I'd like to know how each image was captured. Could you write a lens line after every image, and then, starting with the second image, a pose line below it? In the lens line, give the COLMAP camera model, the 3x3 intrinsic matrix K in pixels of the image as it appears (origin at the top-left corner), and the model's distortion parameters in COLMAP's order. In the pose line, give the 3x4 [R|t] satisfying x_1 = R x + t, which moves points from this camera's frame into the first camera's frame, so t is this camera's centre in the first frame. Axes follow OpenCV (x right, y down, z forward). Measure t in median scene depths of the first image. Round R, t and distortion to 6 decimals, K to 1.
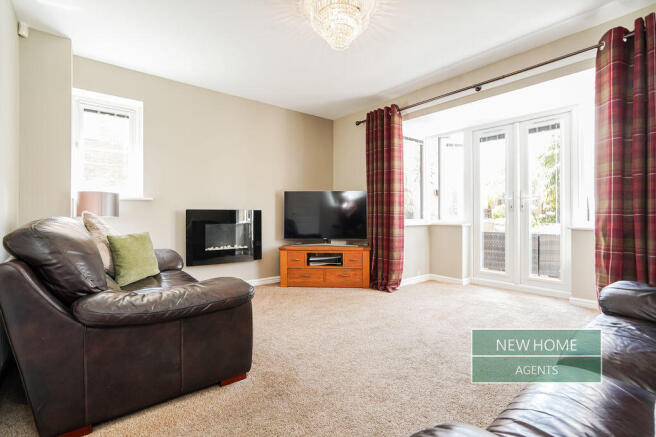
lens RADIAL K [[300.6, 0, 328.0], [0, 300.6, 218.5], [0, 0, 1]] dist [-0.002219, -0.000384]
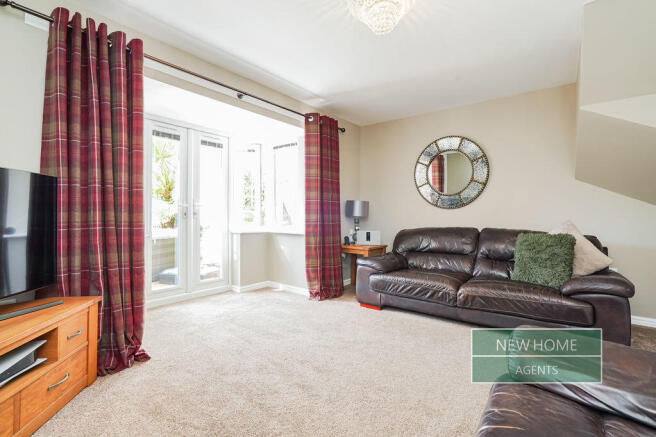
lens RADIAL K [[300.6, 0, 328.0], [0, 300.6, 218.5], [0, 0, 1]] dist [-0.002219, -0.000384]
pose [[-0.180085, -0.010367, 0.983596, -0.476661], [0.007228, 0.999904, 0.011863, -0.038670], [-0.983625, 0.009246, -0.179992, 0.828473]]
